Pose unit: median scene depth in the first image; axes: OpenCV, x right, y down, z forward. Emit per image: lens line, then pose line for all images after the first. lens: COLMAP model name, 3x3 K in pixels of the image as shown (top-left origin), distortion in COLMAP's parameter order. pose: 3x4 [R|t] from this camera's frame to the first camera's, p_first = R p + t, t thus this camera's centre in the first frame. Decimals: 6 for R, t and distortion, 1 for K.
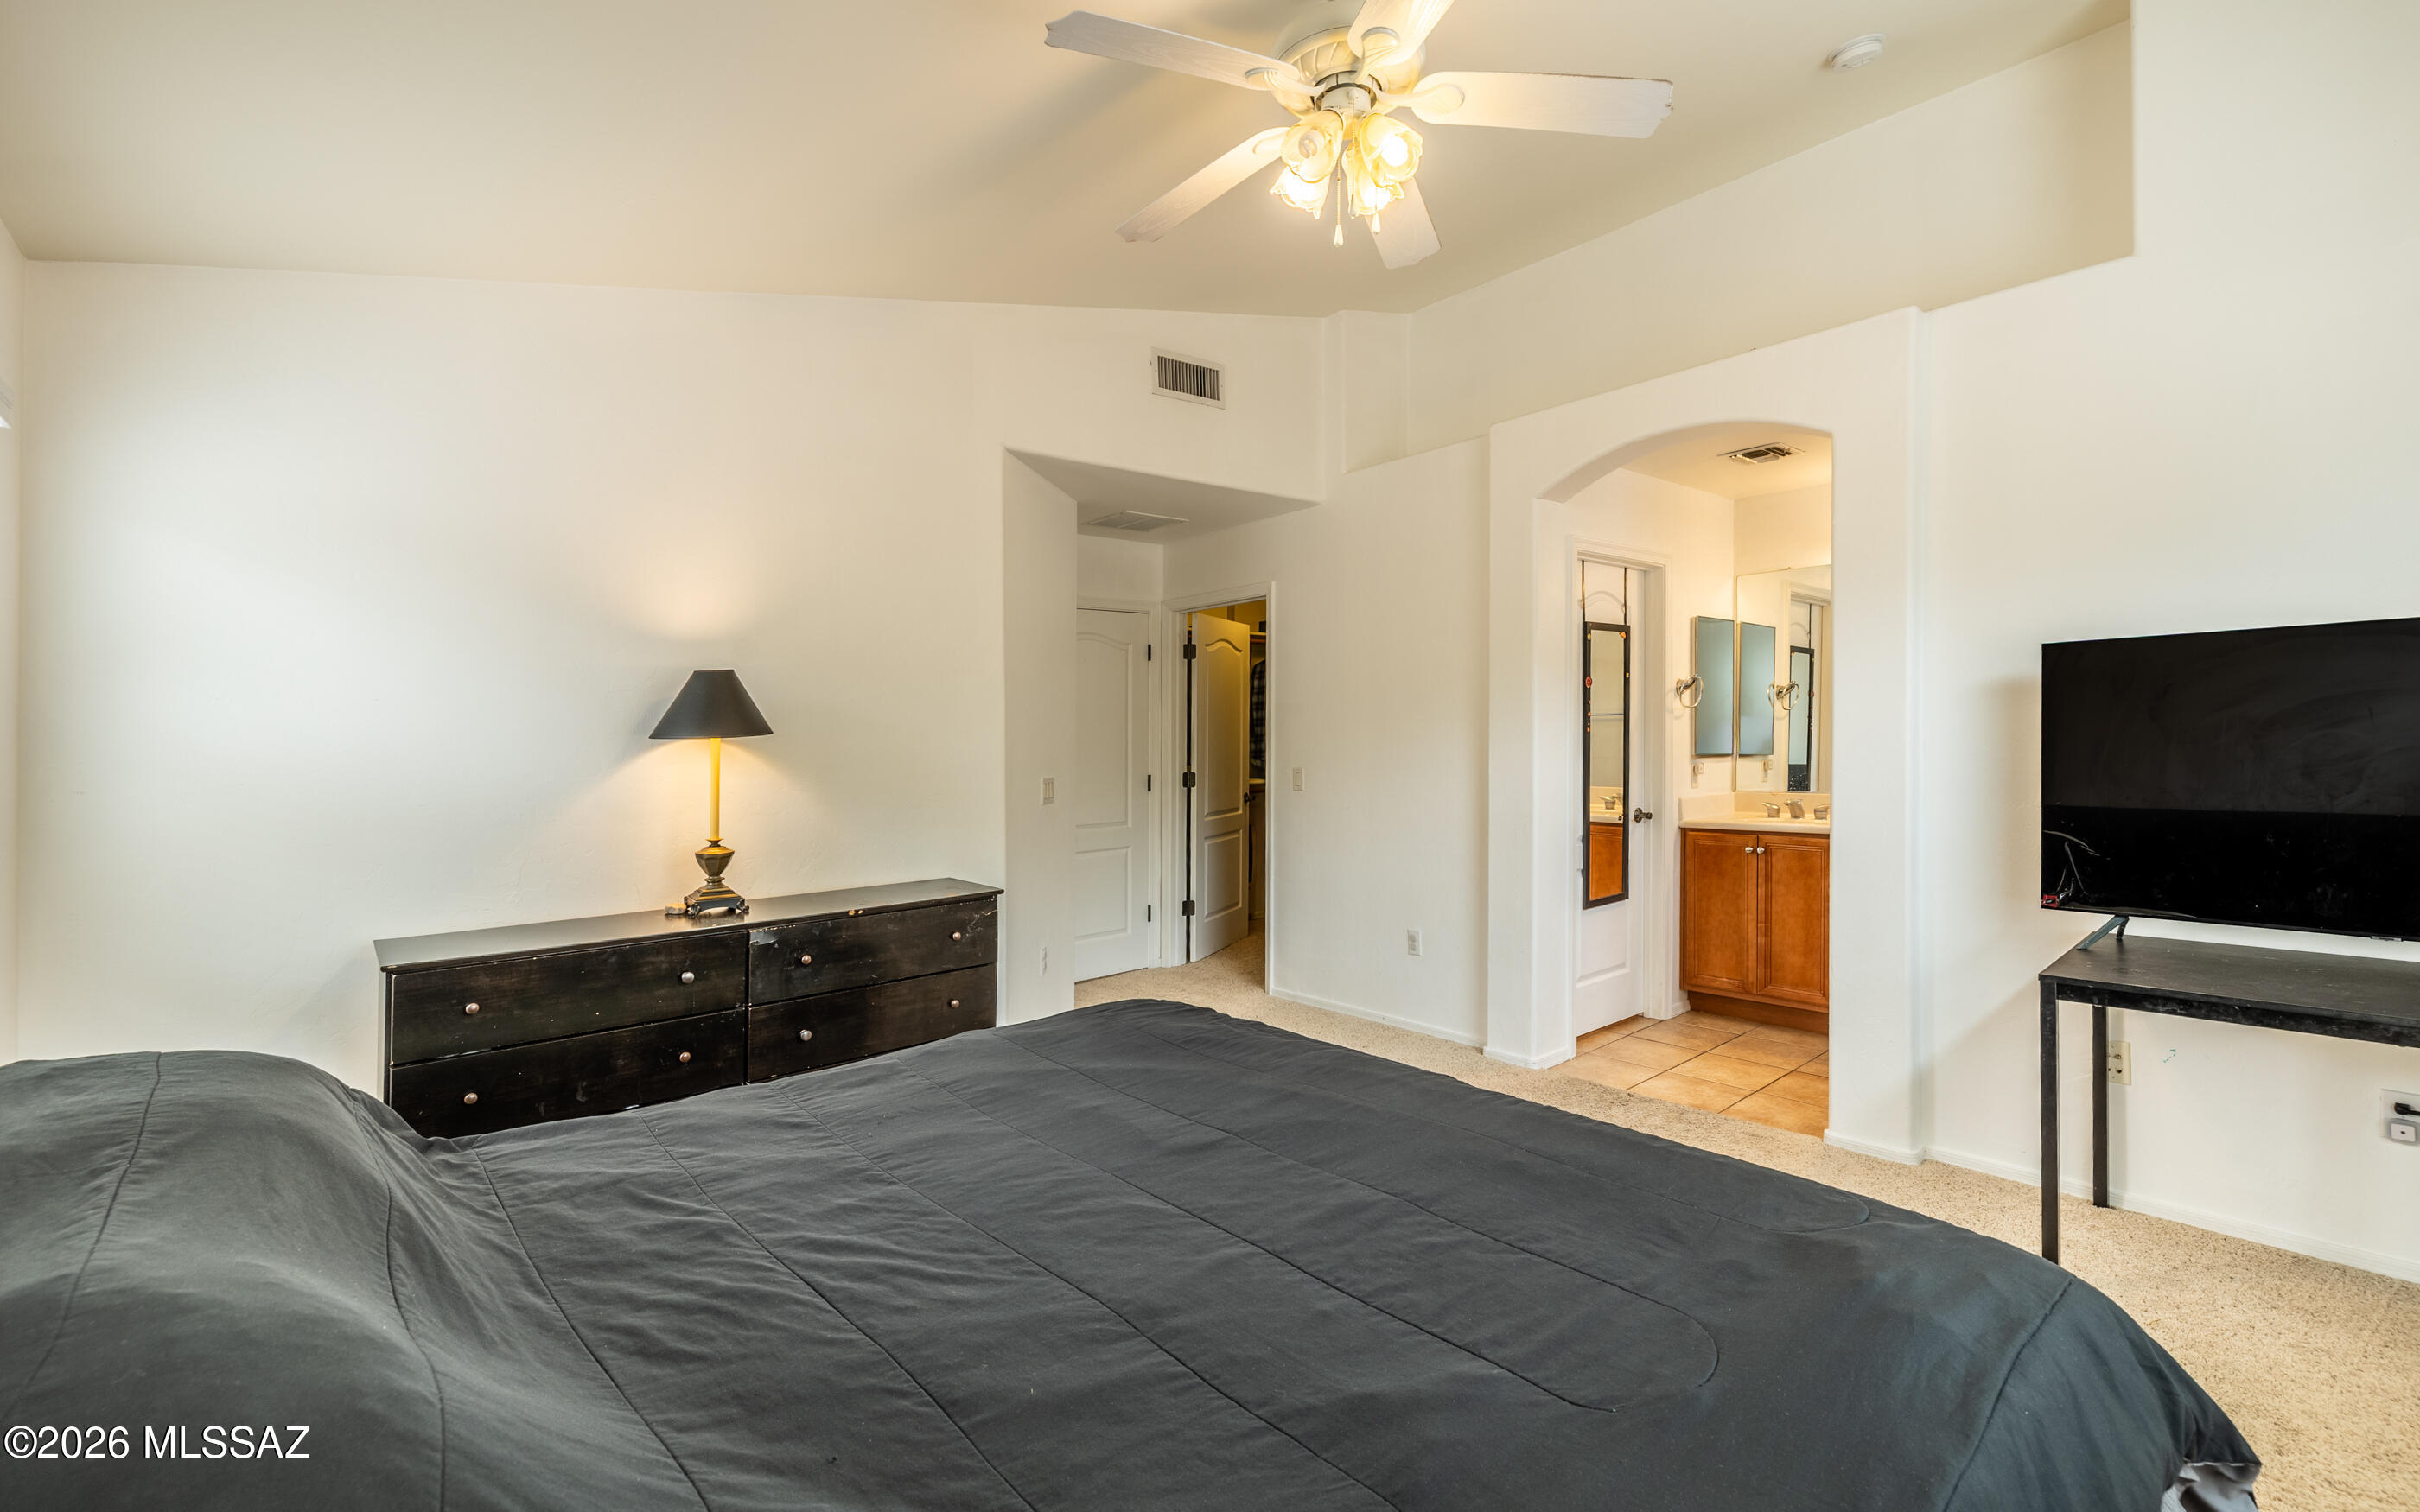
lens RADIAL K [[1036.3, 0, 1212.9], [0, 1036.3, 761.1], [0, 0, 1]] dist [-0.000212, -0.000389]
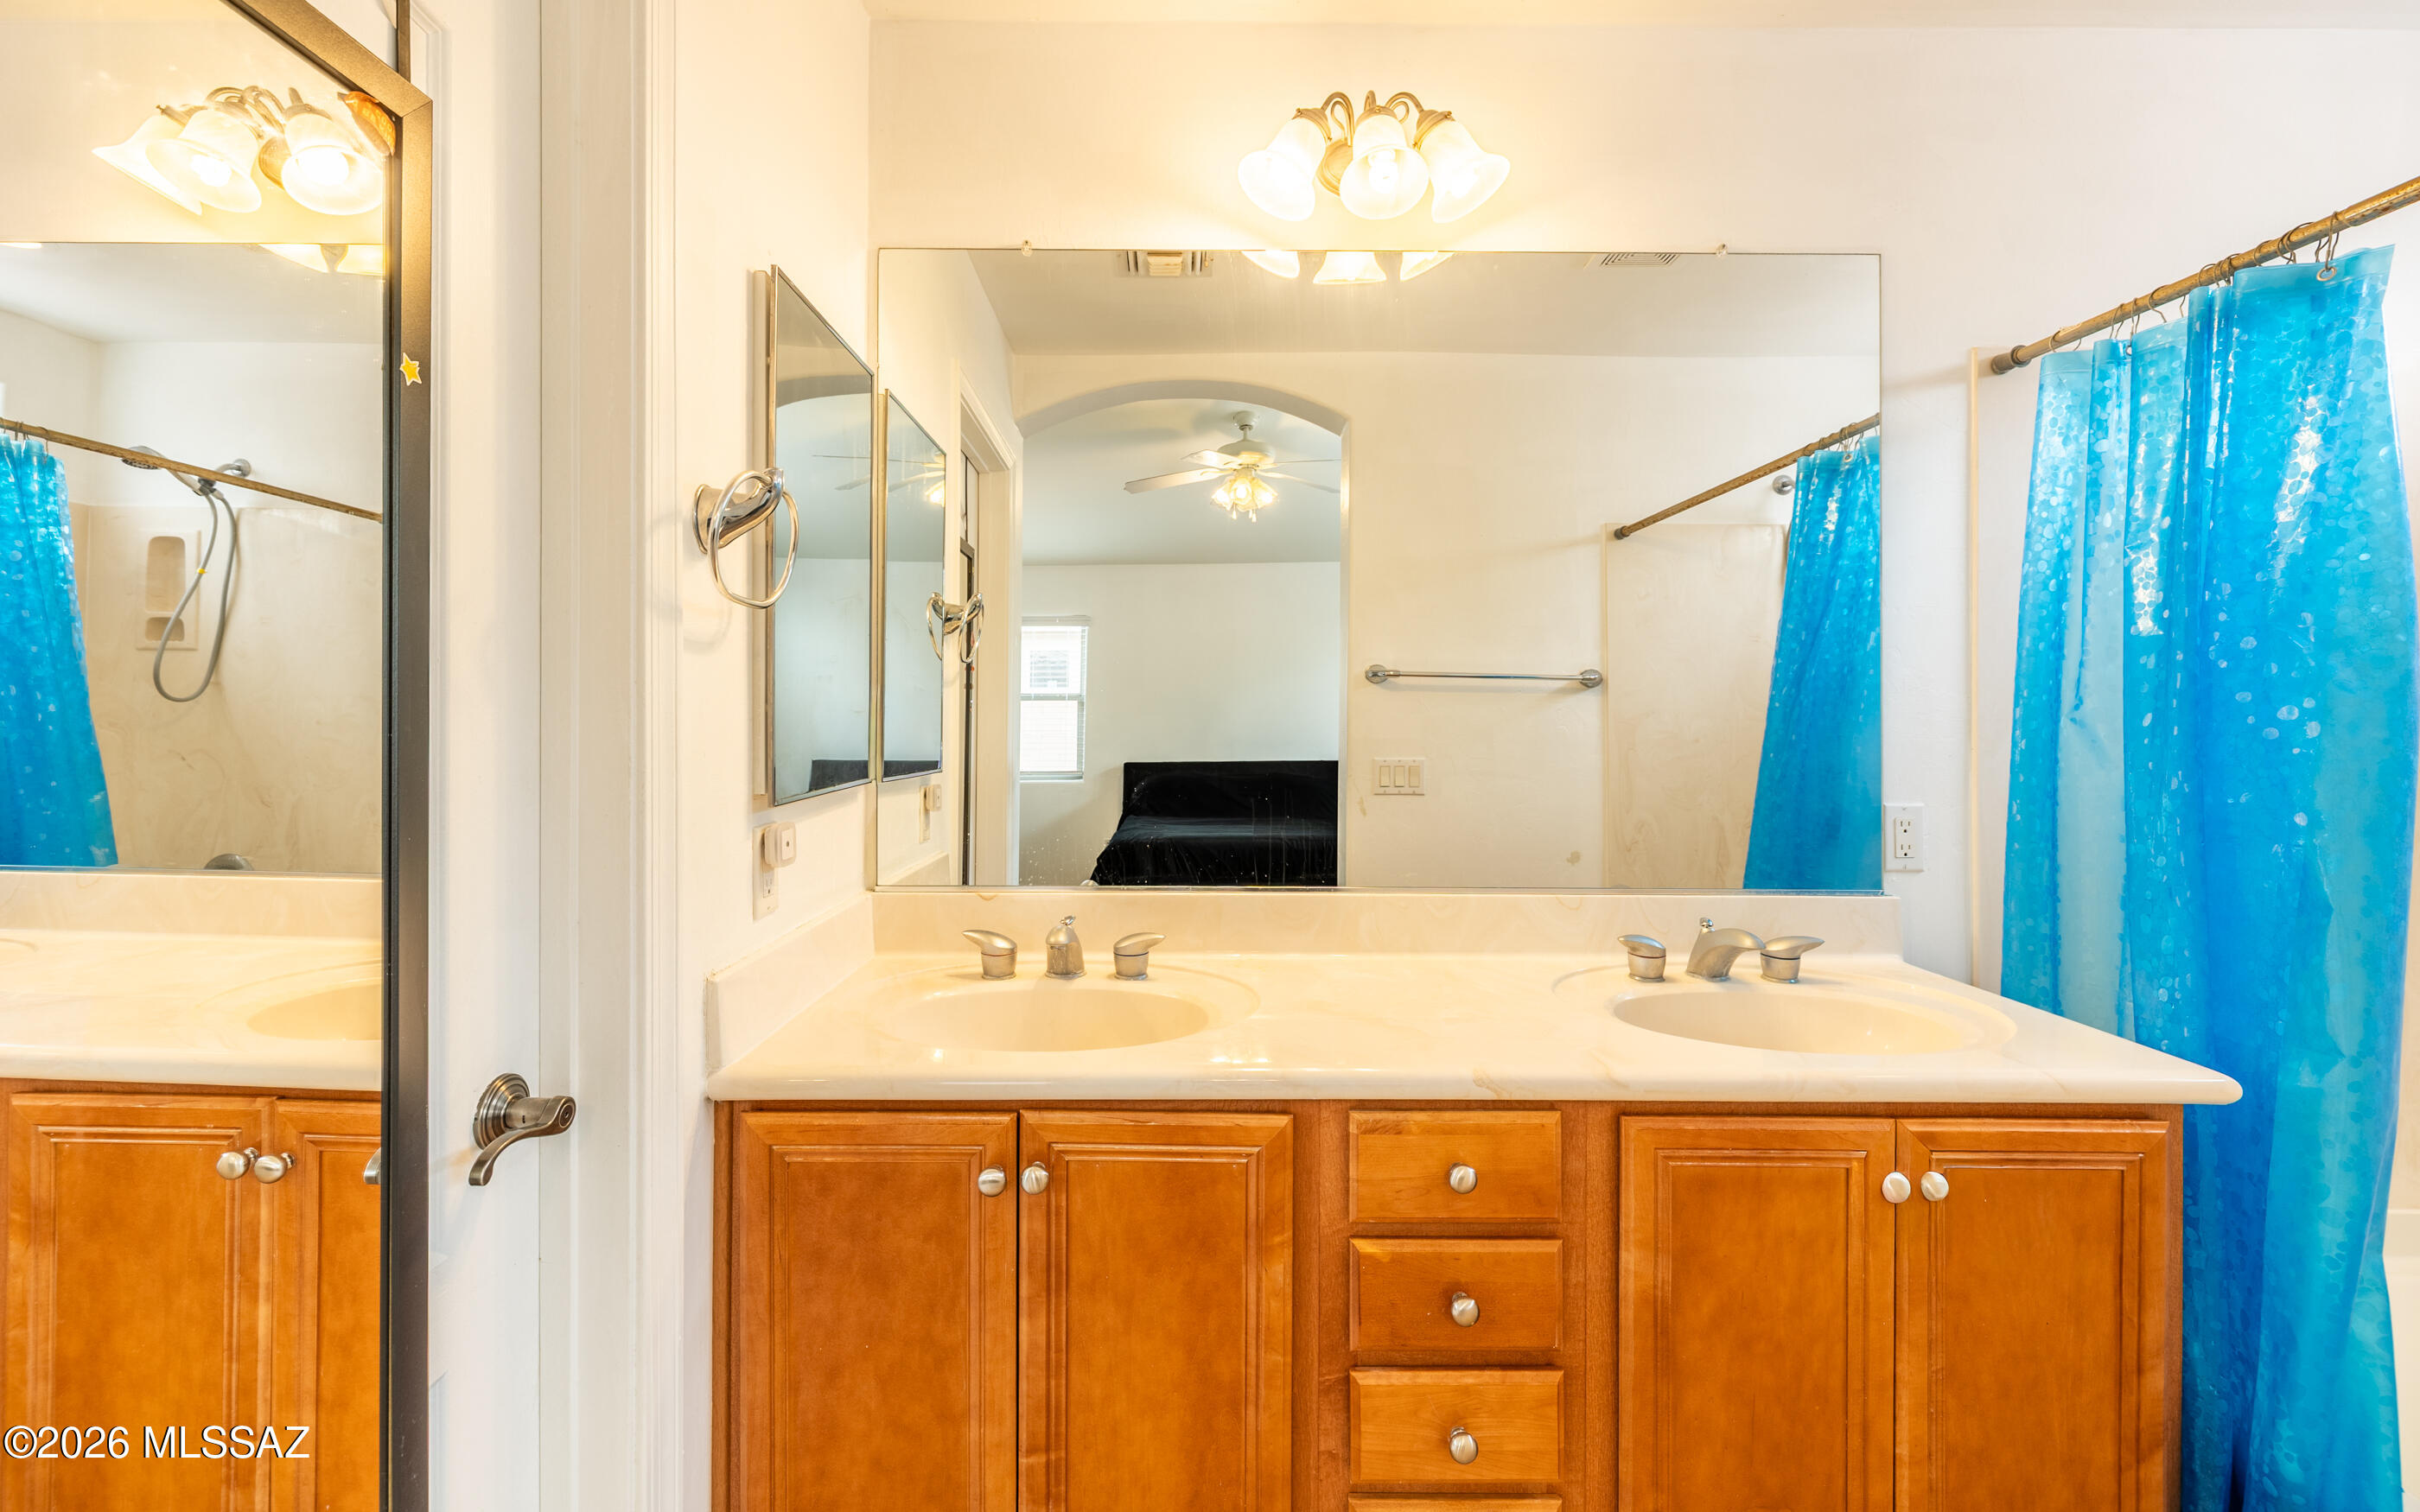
lens RADIAL K [[1036.3, 0, 1209.6], [0, 1036.3, 752.9], [0, 0, 1]] dist [-0.000212, -0.000389]
pose [[0.638762, -0.004993, 0.769388, 0.346887], [0.001727, 0.999986, 0.005056, -0.018165], [-0.769402, -0.001900, 0.638762, 0.772654]]
